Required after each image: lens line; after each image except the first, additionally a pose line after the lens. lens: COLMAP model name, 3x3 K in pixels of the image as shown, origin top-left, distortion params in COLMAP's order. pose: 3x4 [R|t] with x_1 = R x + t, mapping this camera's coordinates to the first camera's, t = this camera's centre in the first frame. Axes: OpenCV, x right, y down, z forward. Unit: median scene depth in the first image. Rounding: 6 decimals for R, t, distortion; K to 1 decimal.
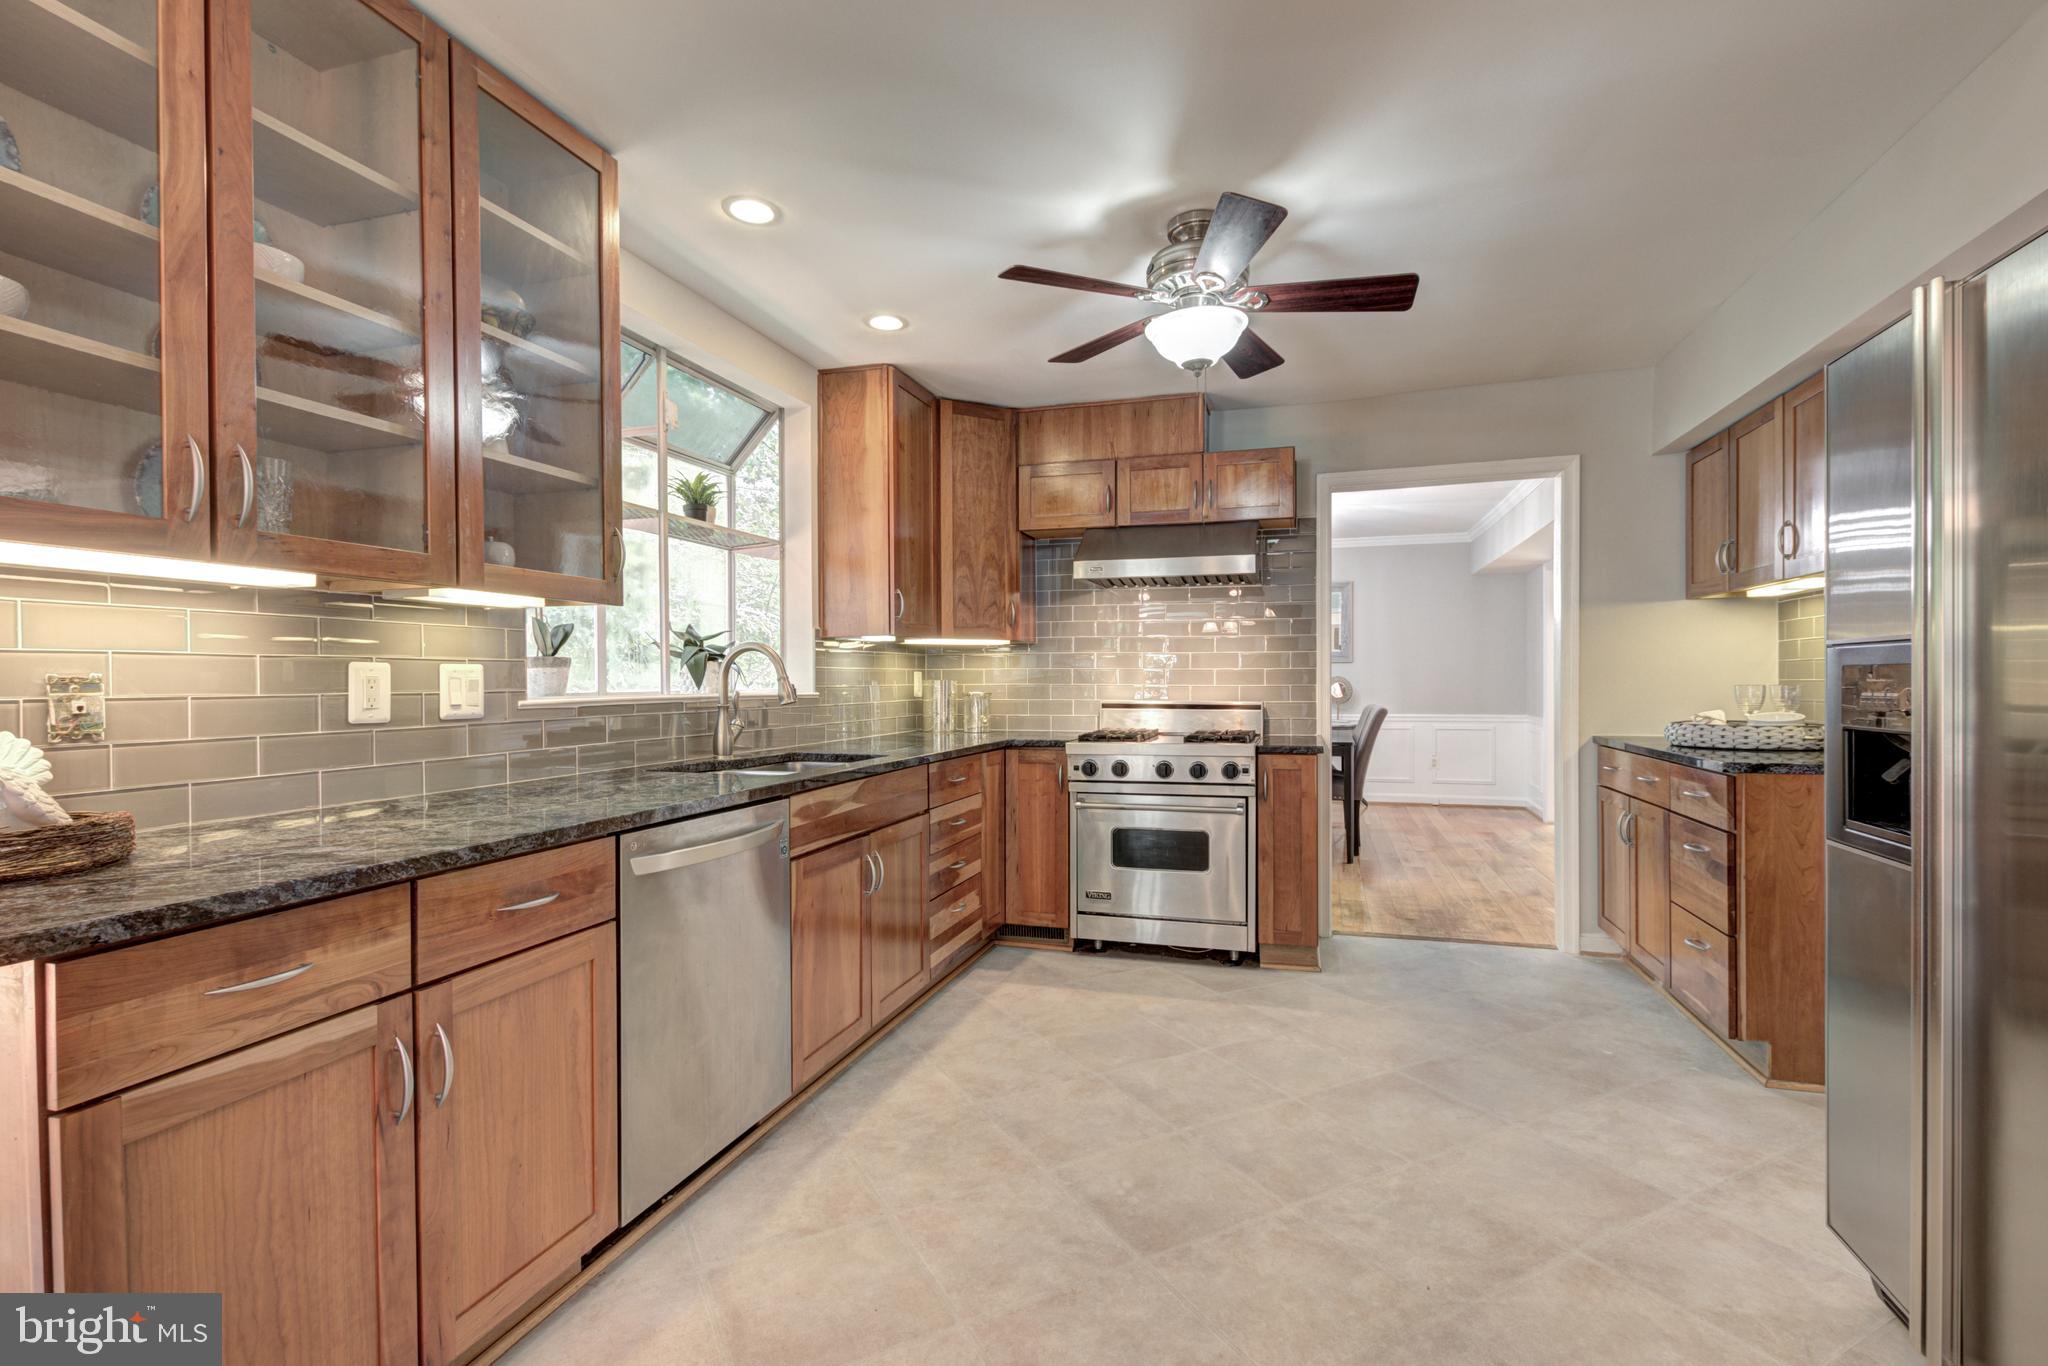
lens RADIAL K [[969.9, 0, 1024.7], [0, 969.9, 689.5], [0, 0, 1]] dist [-0.032934, 0.003888]
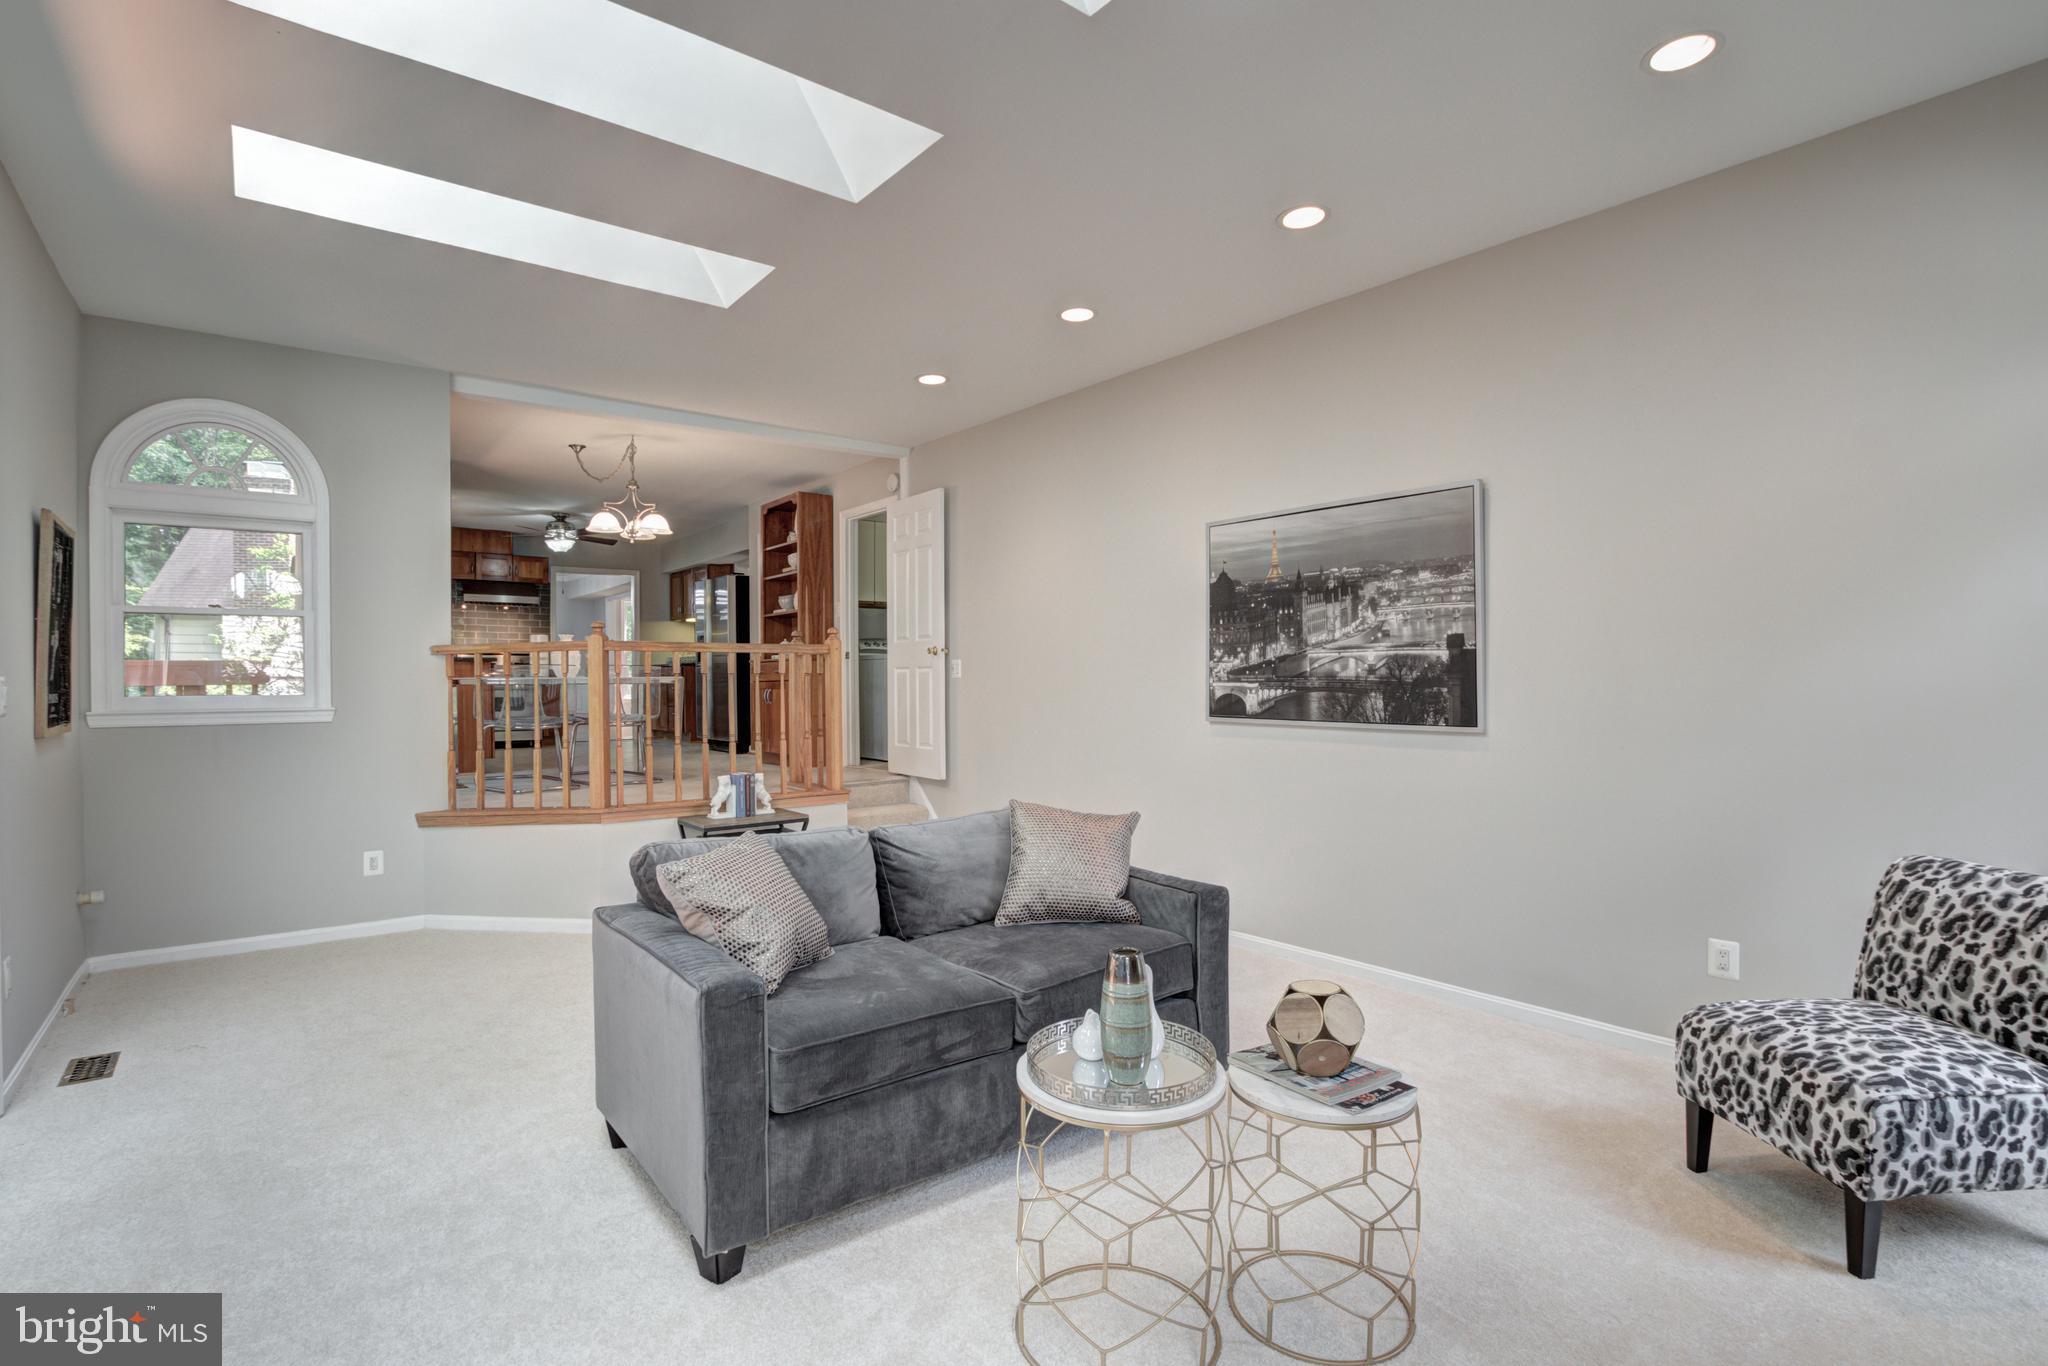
lens RADIAL K [[969.9, 0, 1016.4], [0, 969.9, 678.5], [0, 0, 1]] dist [-0.032934, 0.003888]
pose [[0.567234, -0.000068, 0.823557, -1.349258], [0.001735, 0.999998, -0.001112, 0.109855], [-0.823555, 0.002060, 0.567233, -1.841737]]
